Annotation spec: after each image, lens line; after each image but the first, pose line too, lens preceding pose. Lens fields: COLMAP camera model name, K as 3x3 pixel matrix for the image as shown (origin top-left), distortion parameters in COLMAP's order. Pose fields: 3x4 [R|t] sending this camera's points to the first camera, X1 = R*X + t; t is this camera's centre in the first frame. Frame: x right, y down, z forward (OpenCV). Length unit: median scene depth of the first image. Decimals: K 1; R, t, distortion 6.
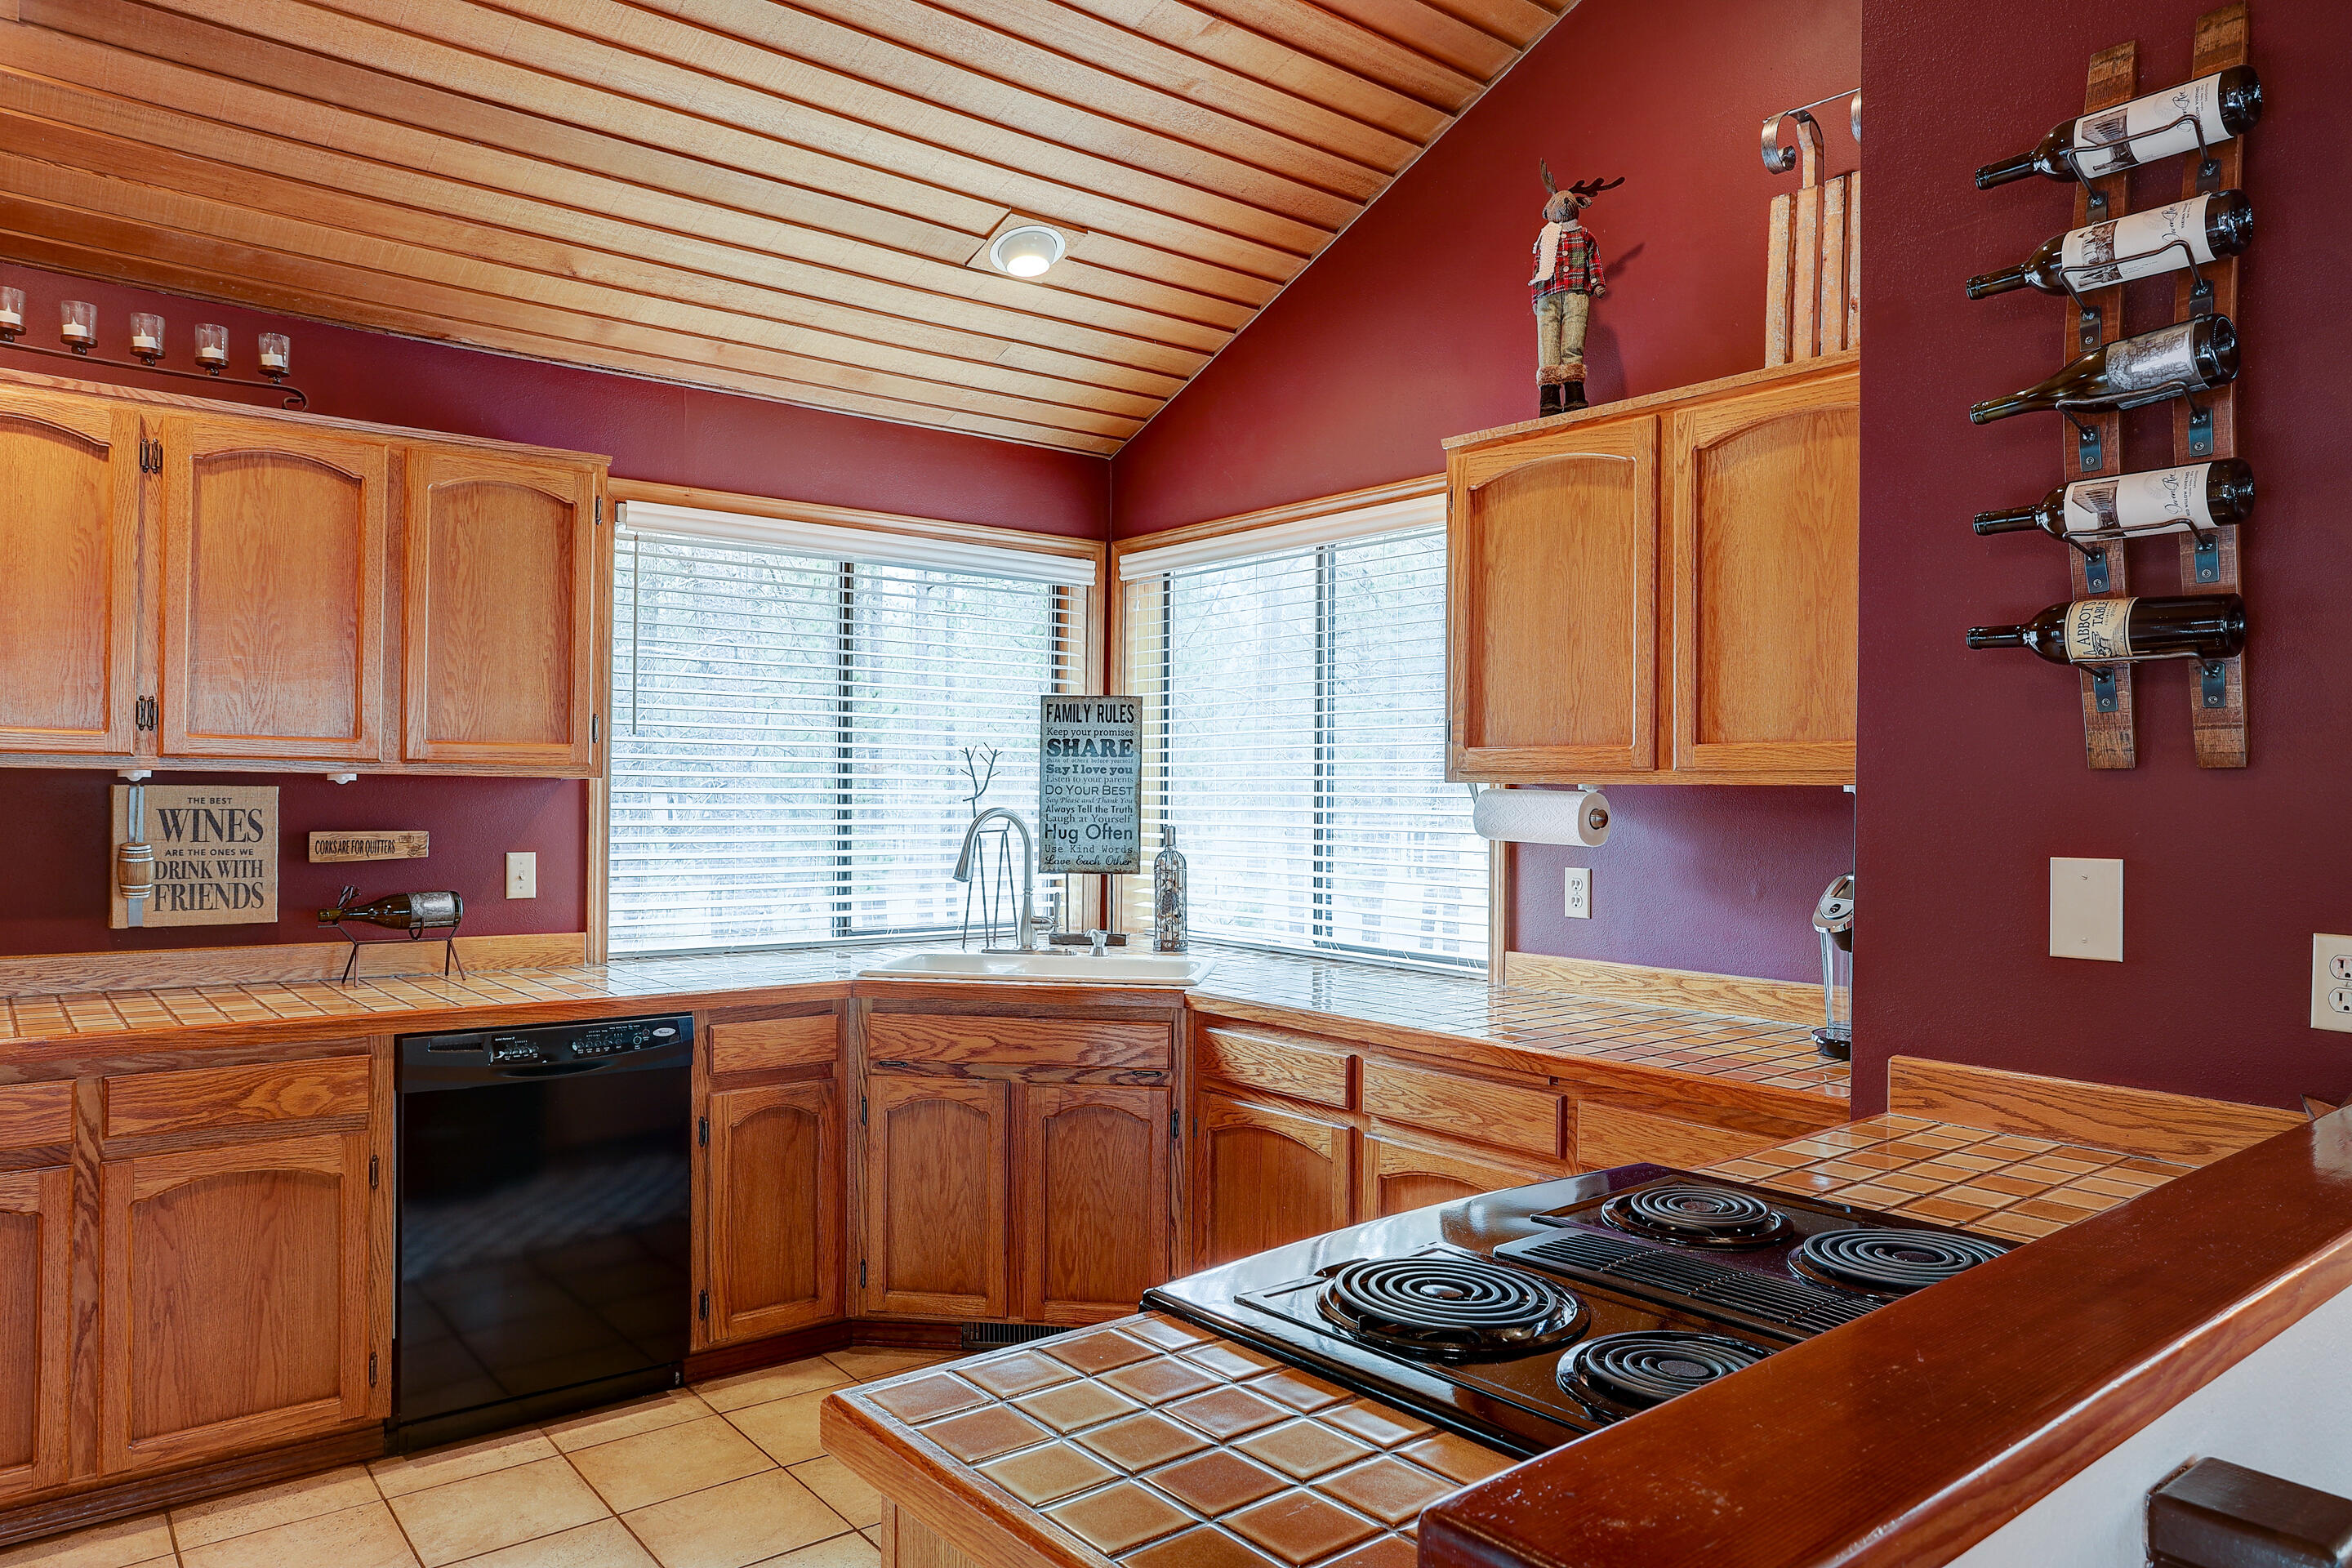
lens RADIAL K [[1544.8, 0, 1182.5], [0, 1544.8, 790.9], [0, 0, 1]] dist [-0.050288, 0.054554]
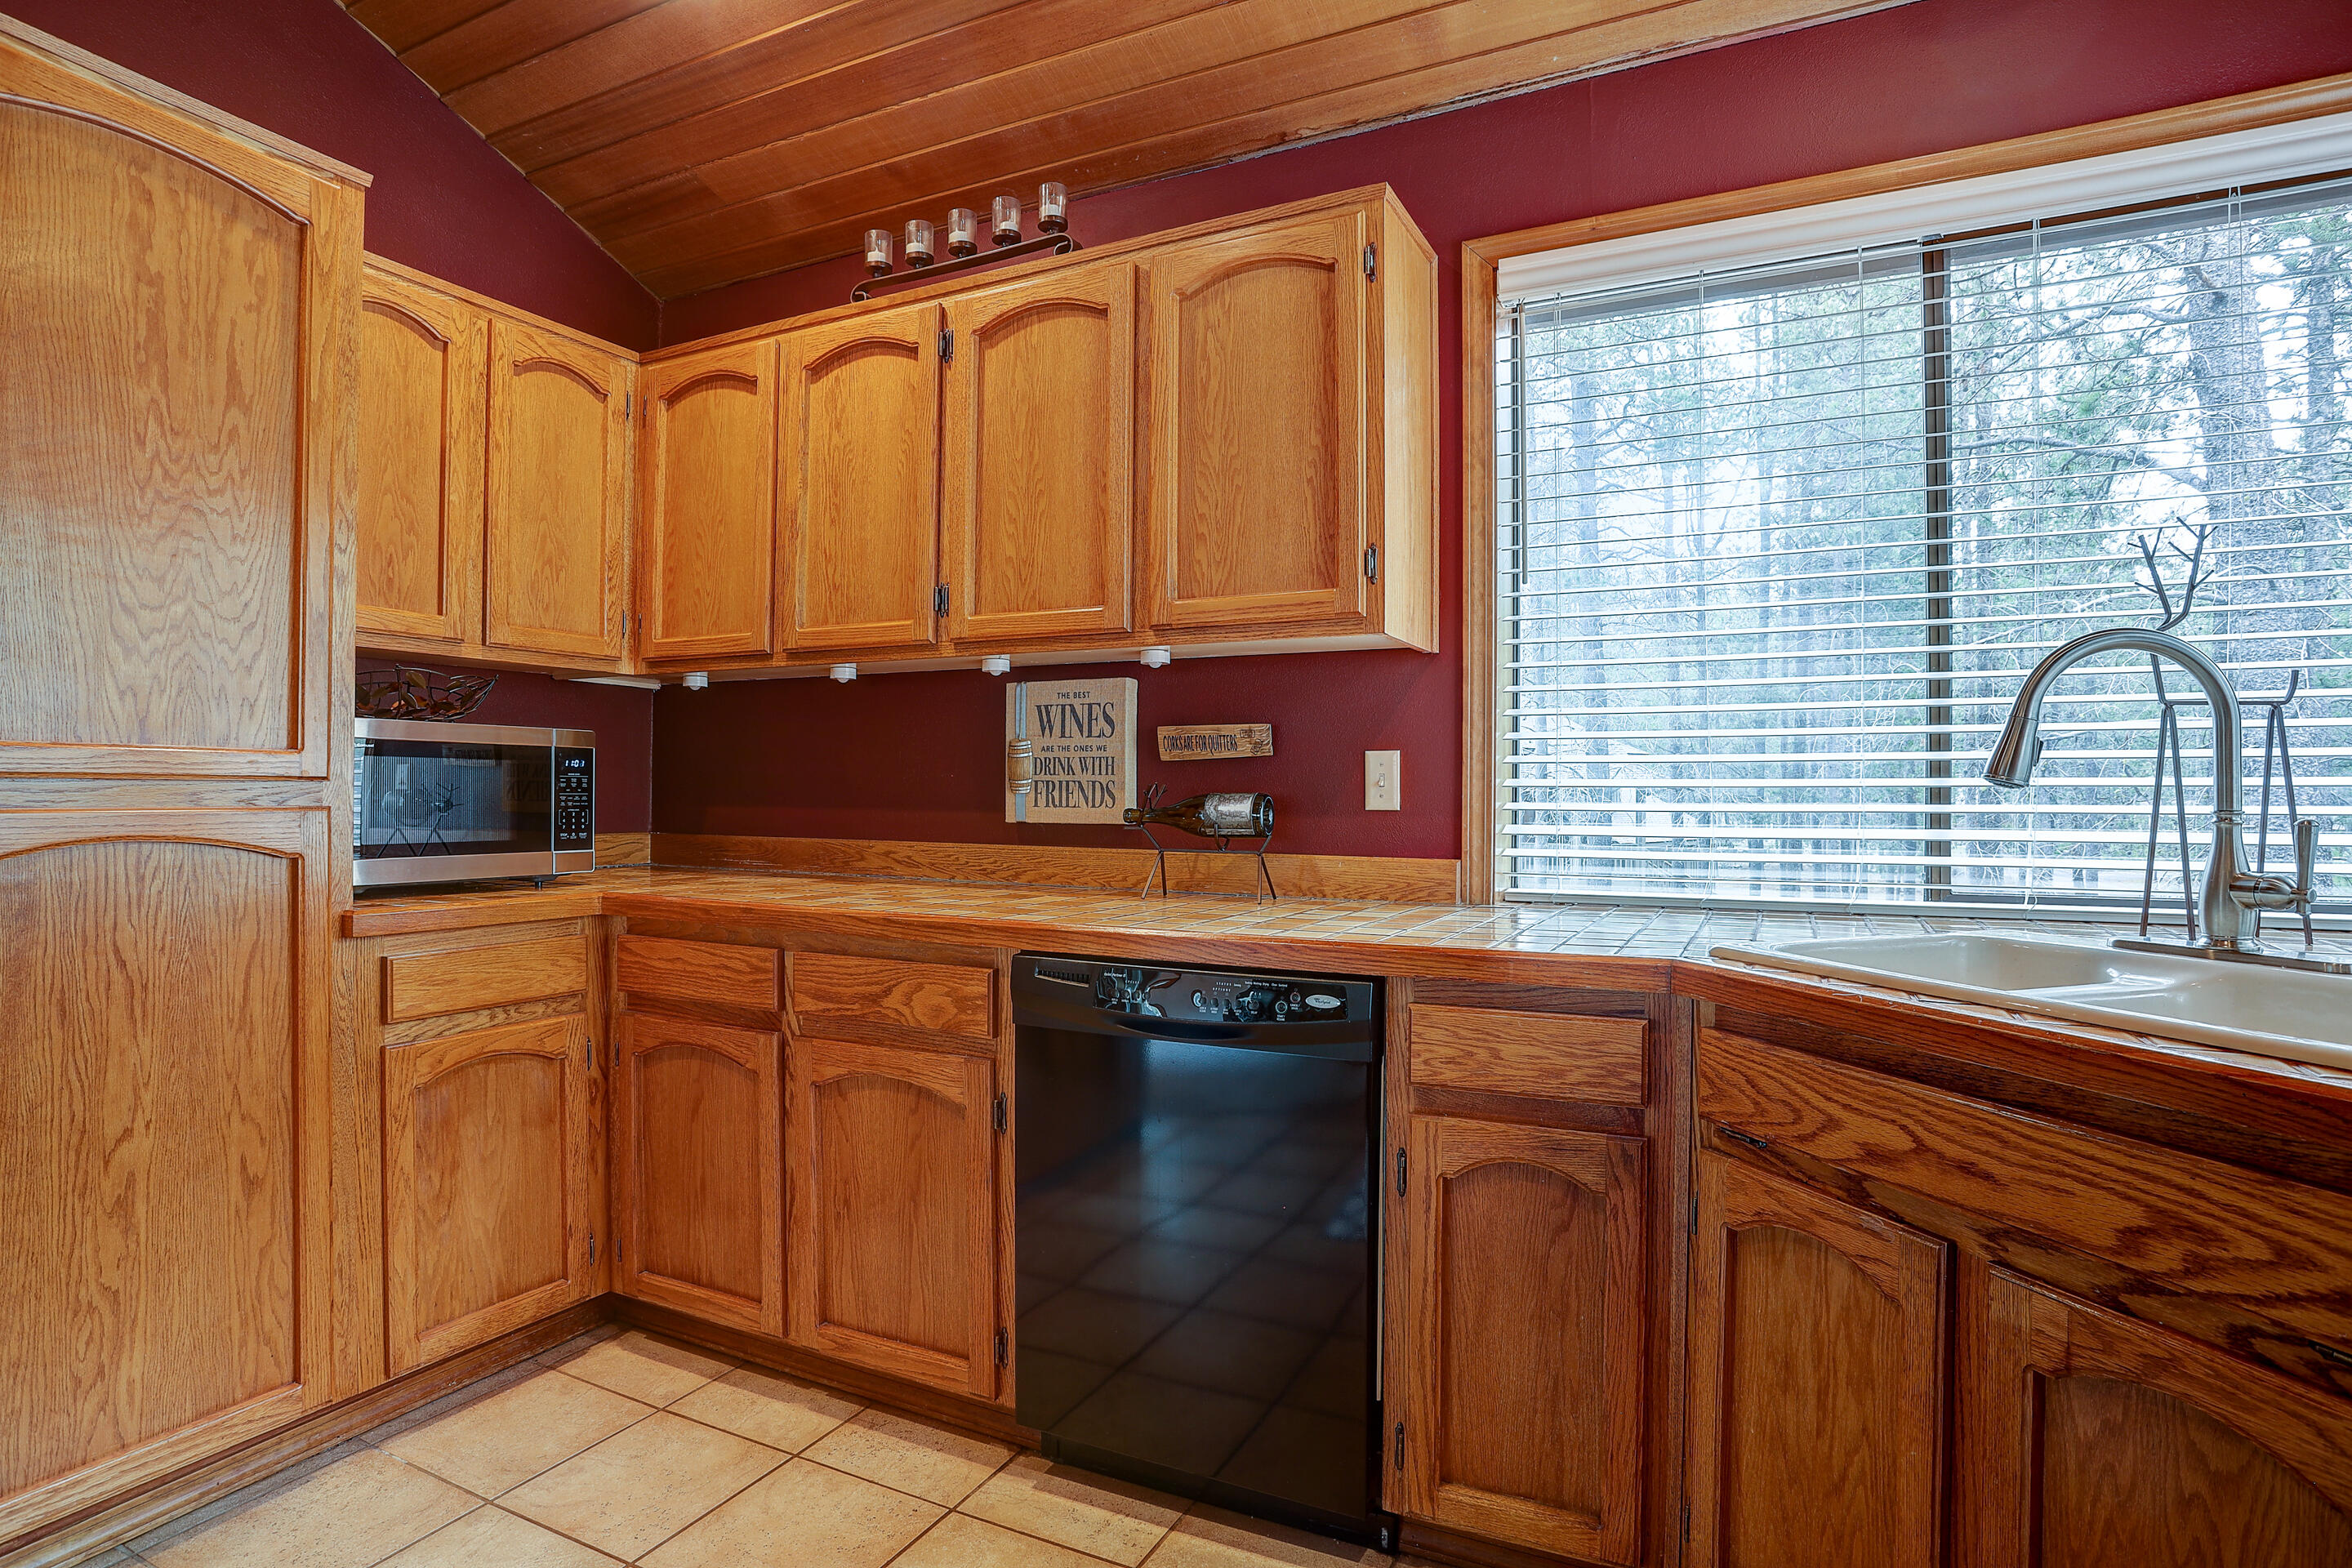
lens RADIAL K [[1222.6, 0, 1187.4], [0, 1222.6, 792.3], [0, 0, 1]] dist [-0.082752, 0.040685]
pose [[0.423168, -0.008703, -0.906009, 0.094865], [0.002690, 0.999962, -0.008349, 0.073359], [0.906047, 0.001096, 0.423175, 0.723180]]
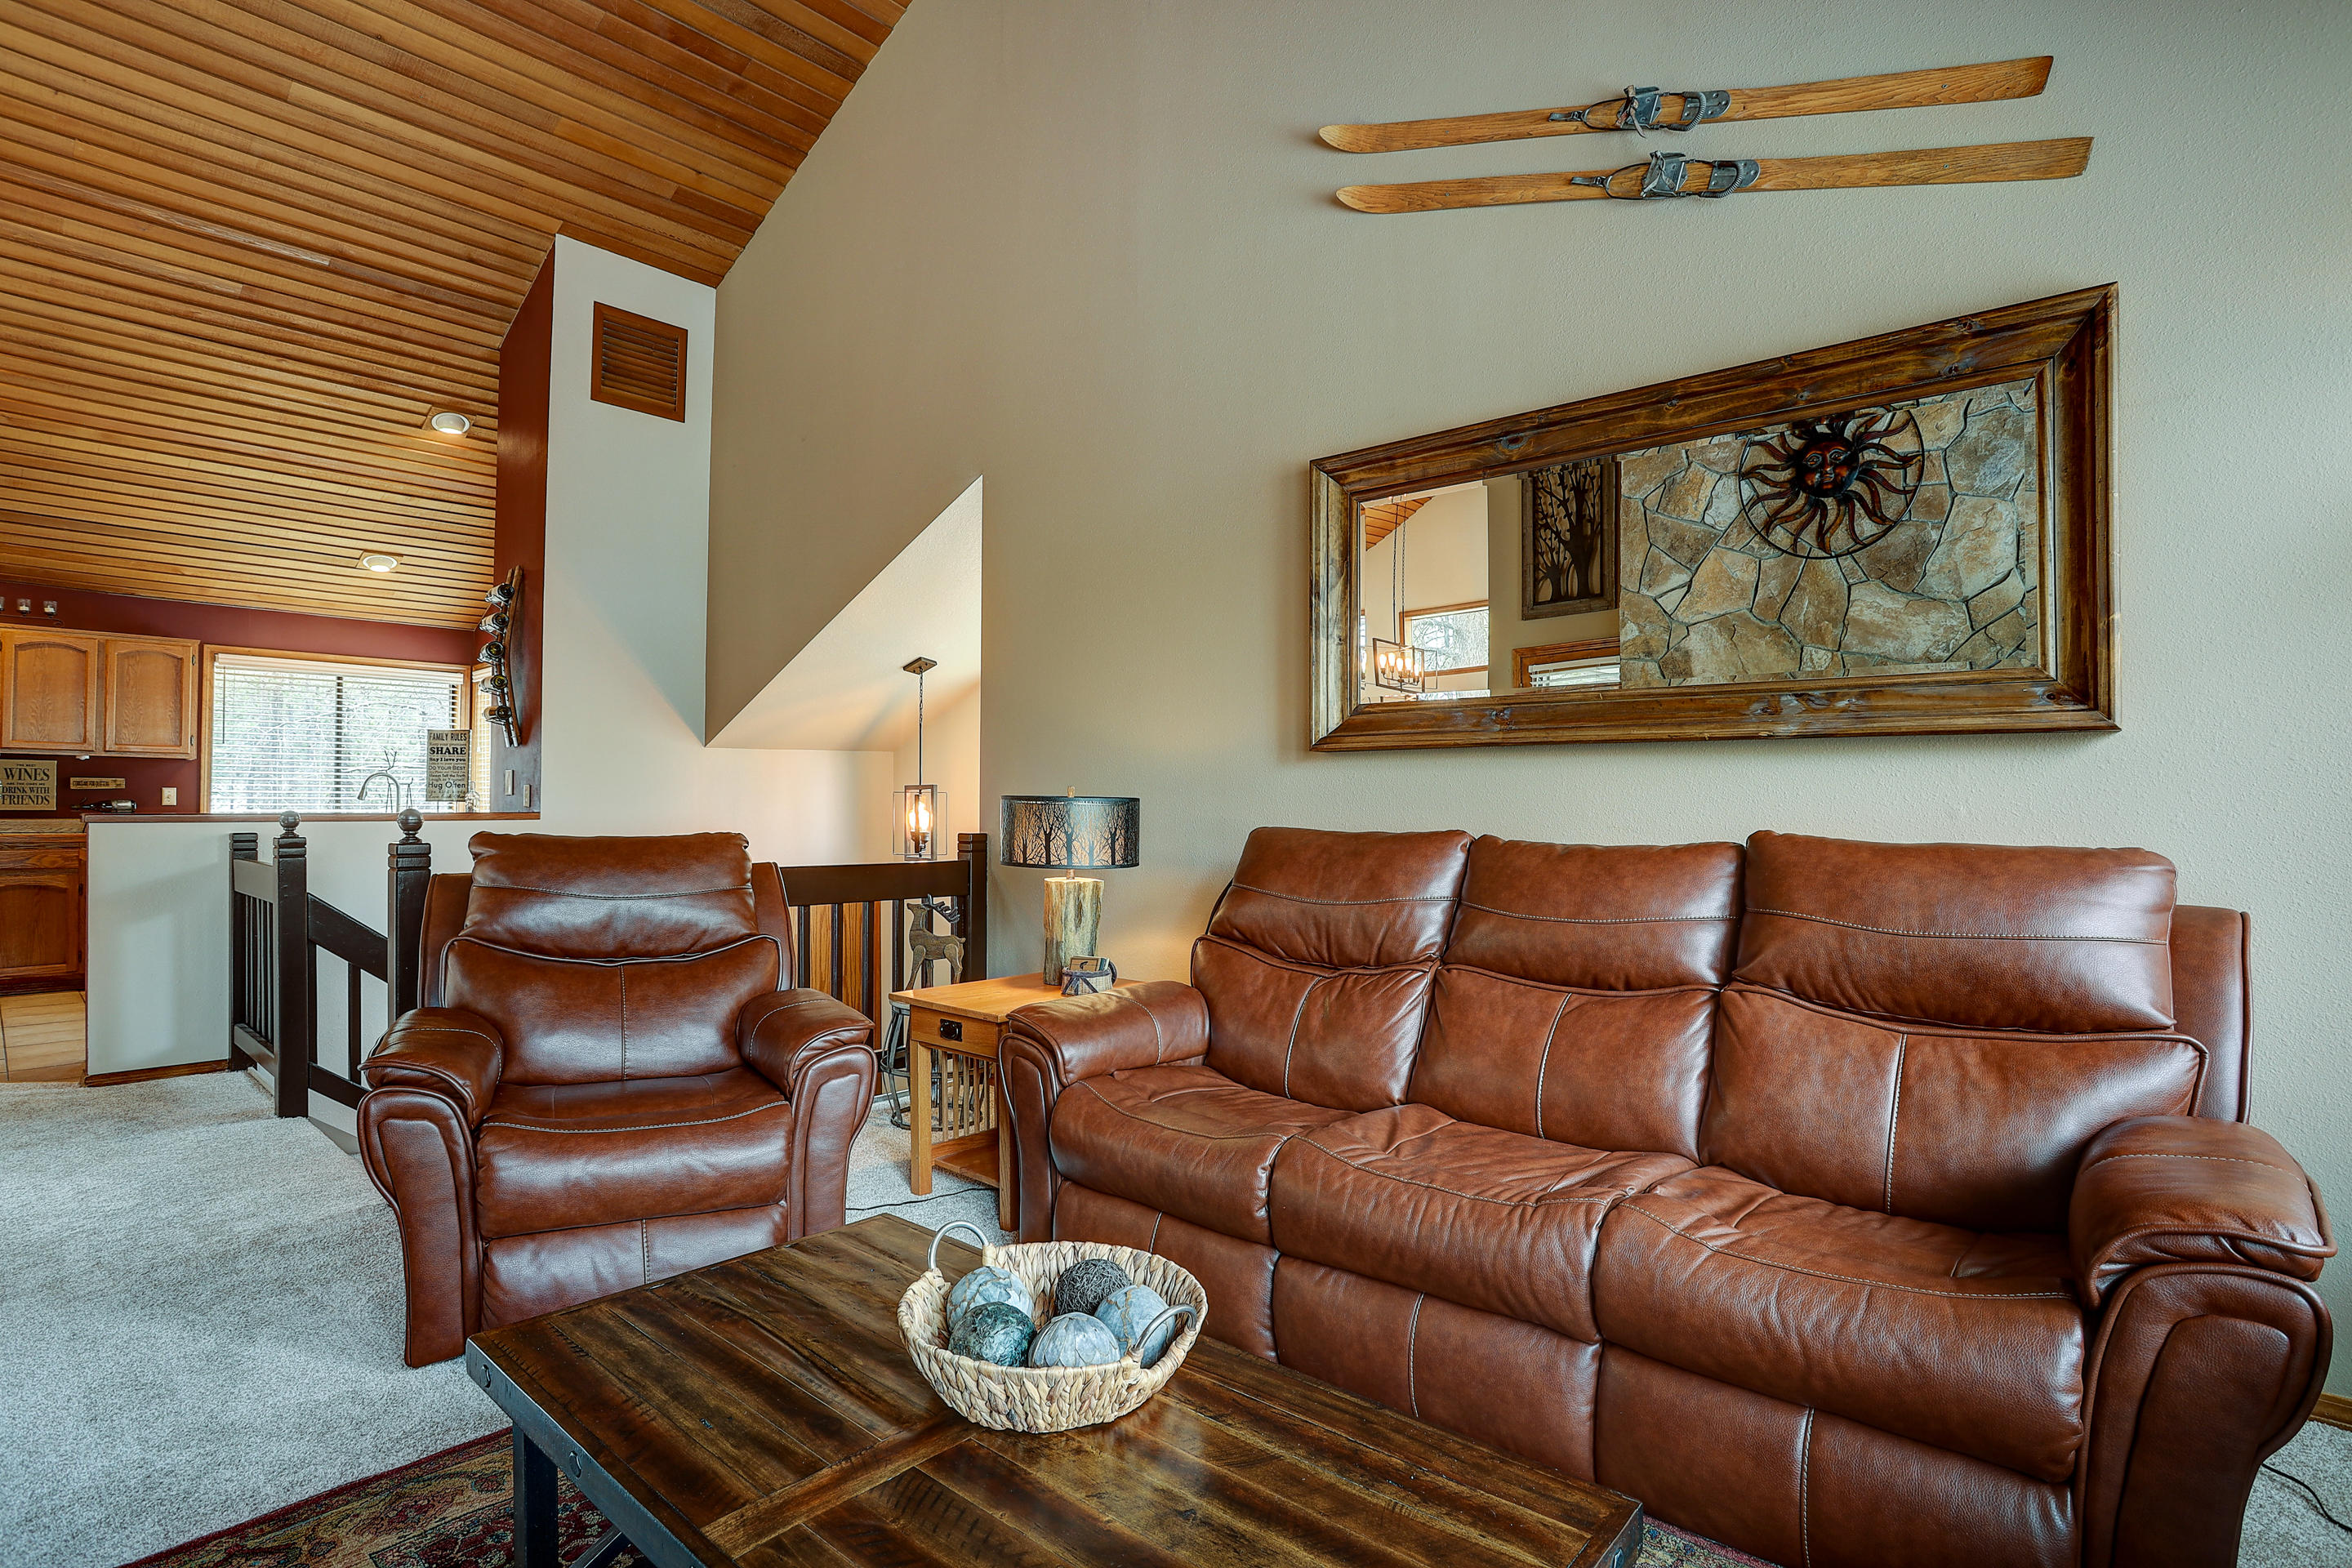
lens RADIAL K [[1153.8, 0, 1193.6], [0, 1153.8, 794.2], [0, 0, 1]] dist [-0.065983, 0.025641]
pose [[0.987128, -0.002218, 0.159915, 1.118672], [0.003500, 0.999964, -0.007734, 0.080493], [-0.159892, 0.008195, 0.987100, -1.303053]]
